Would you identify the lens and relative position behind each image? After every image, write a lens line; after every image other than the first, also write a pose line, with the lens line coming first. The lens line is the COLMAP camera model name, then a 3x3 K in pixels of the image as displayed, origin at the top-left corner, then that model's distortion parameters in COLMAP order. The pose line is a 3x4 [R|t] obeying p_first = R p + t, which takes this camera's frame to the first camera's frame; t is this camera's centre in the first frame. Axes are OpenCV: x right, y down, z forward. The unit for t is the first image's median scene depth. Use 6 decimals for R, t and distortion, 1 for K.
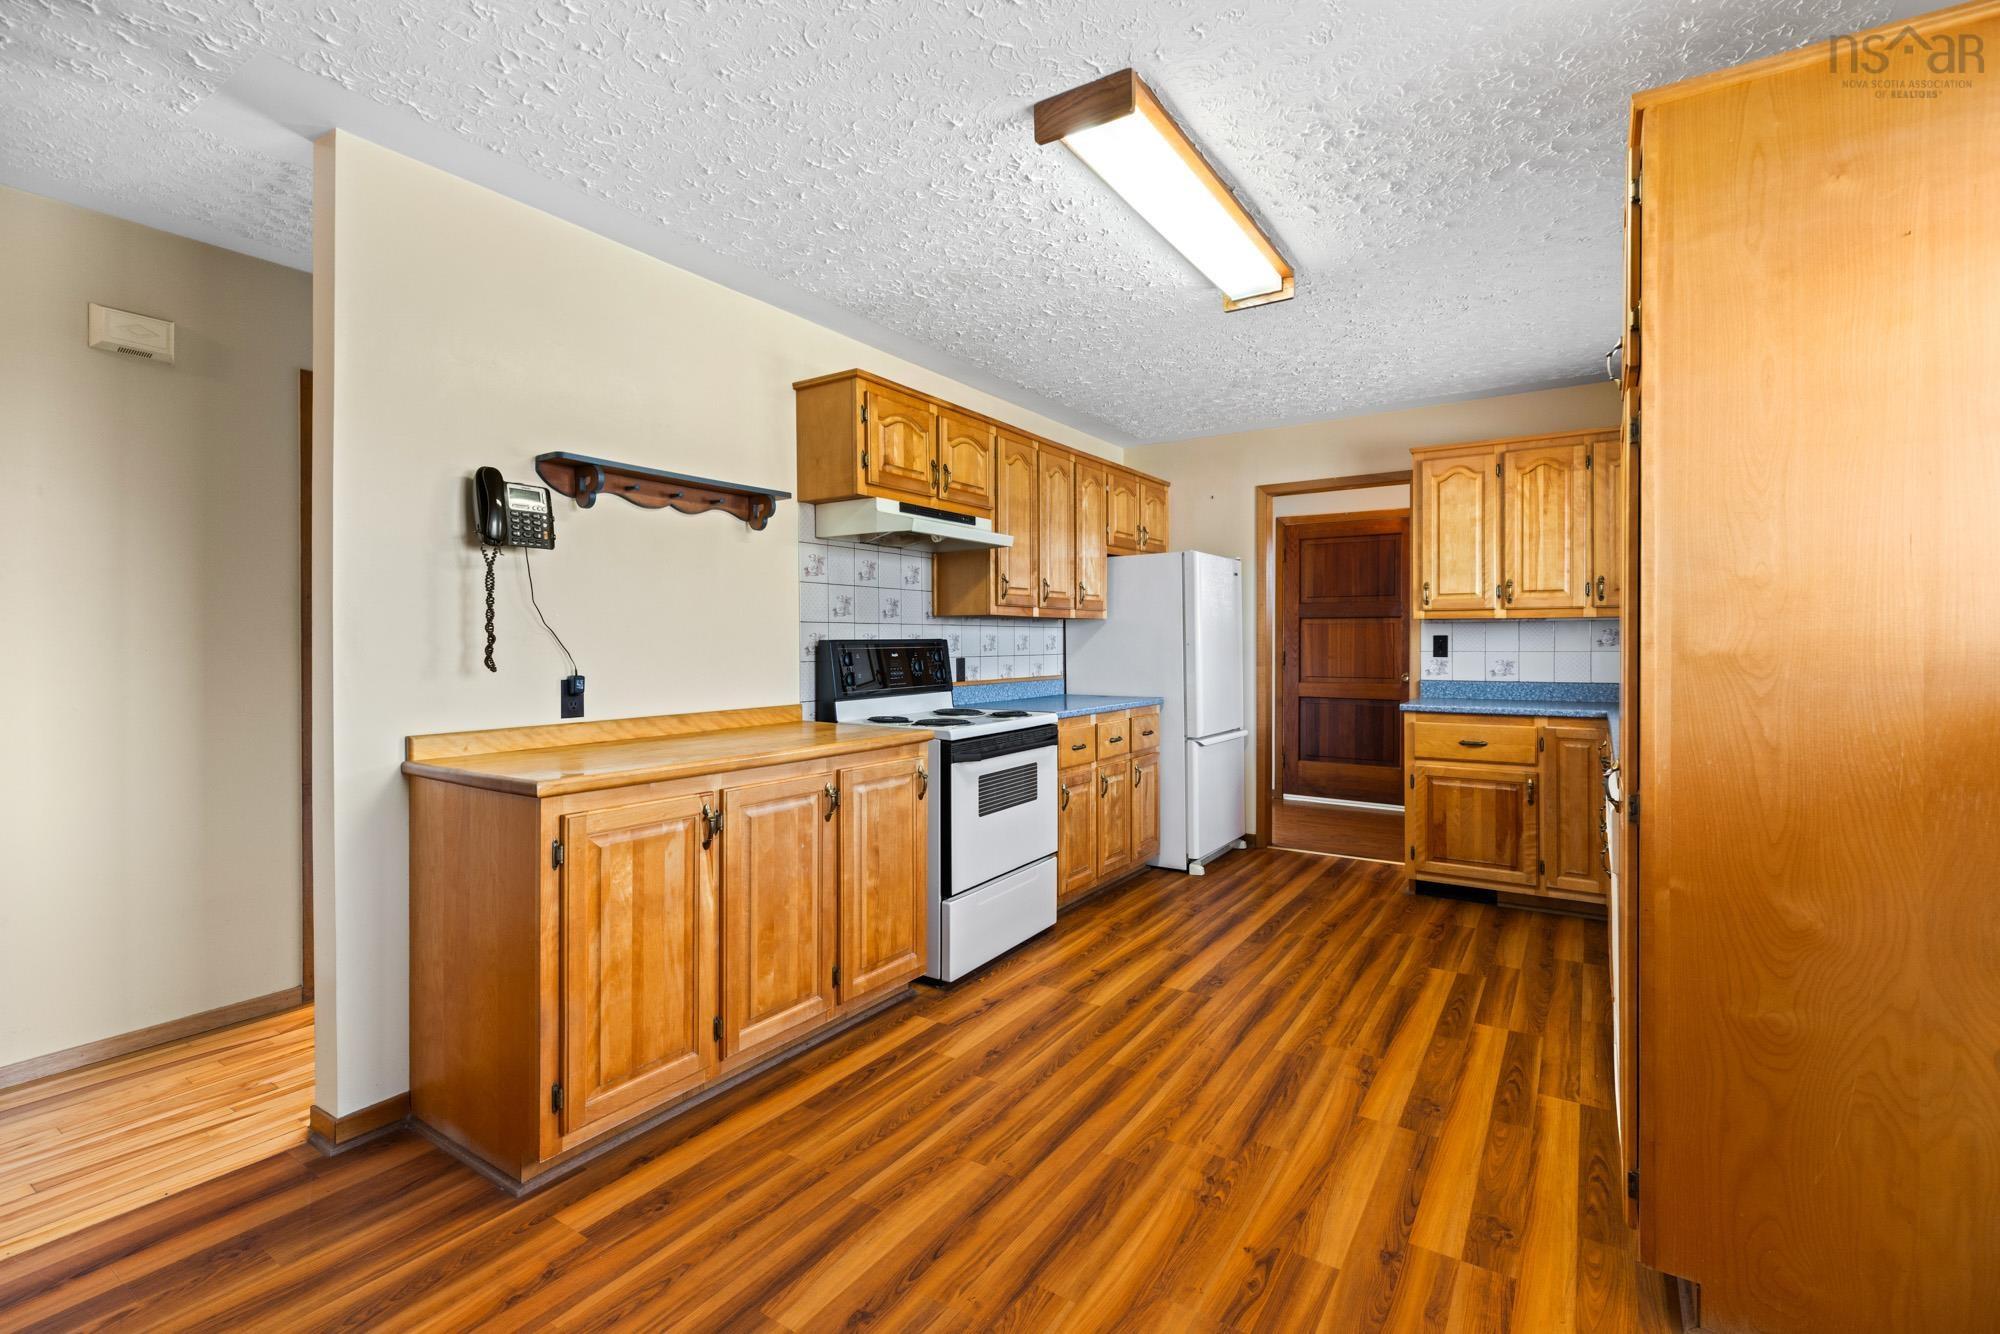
lens RADIAL K [[900.6, 0, 1024.1], [0, 900.6, 643.9], [0, 0, 1]] dist [0.006201, -0.001629]
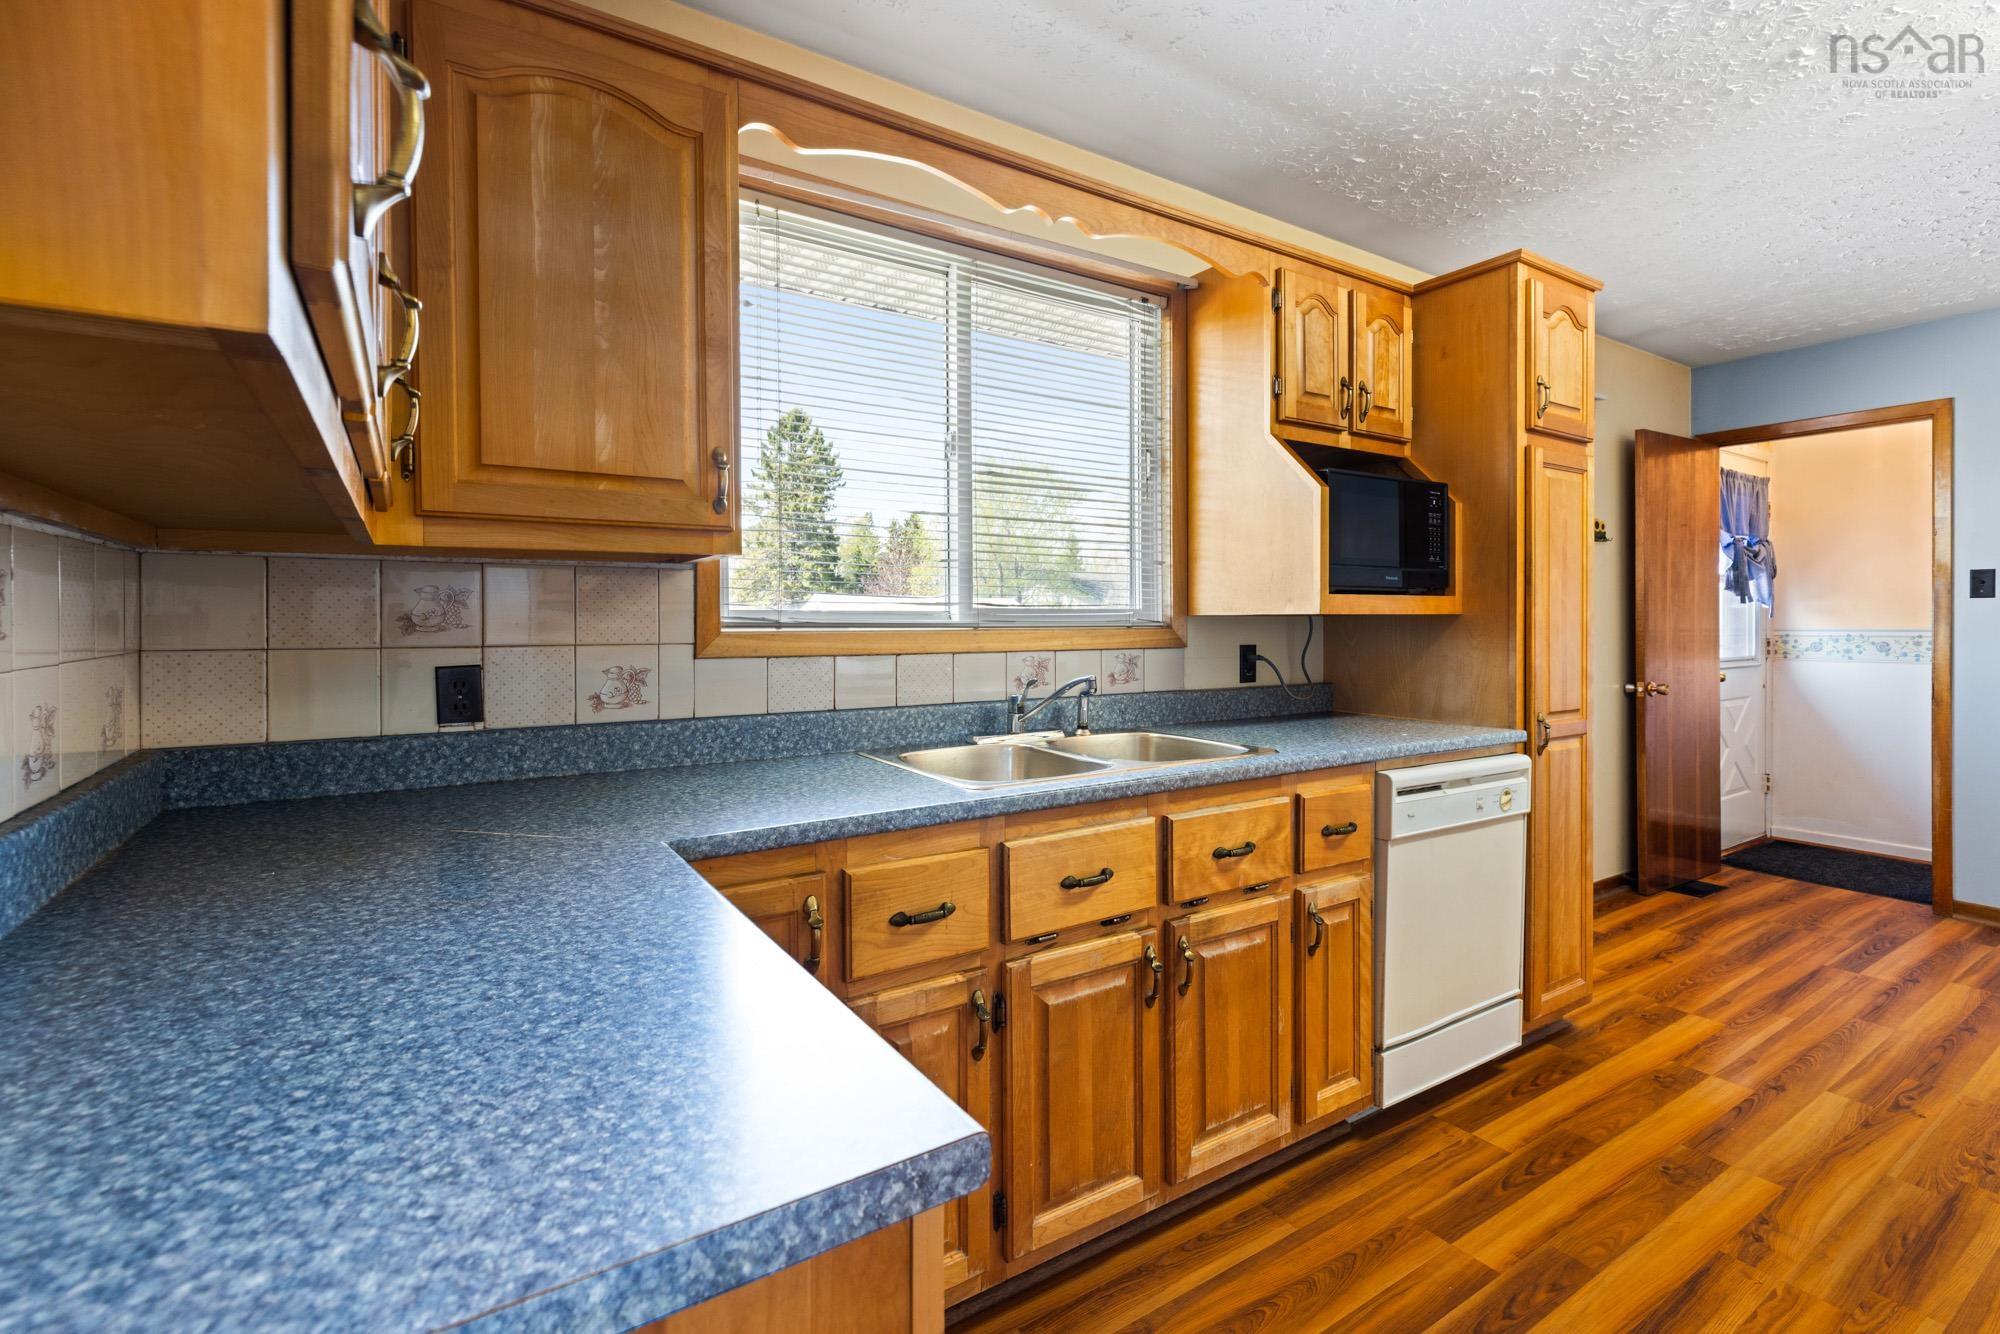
lens RADIAL K [[900.6, 0, 1017.3], [0, 900.6, 634.9], [0, 0, 1]] dist [0.006201, -0.001629]
pose [[-0.910165, -0.003210, 0.414234, 0.595972], [0.004341, 0.999841, 0.017286, -0.003990], [-0.414224, 0.017531, -0.910006, 1.817640]]
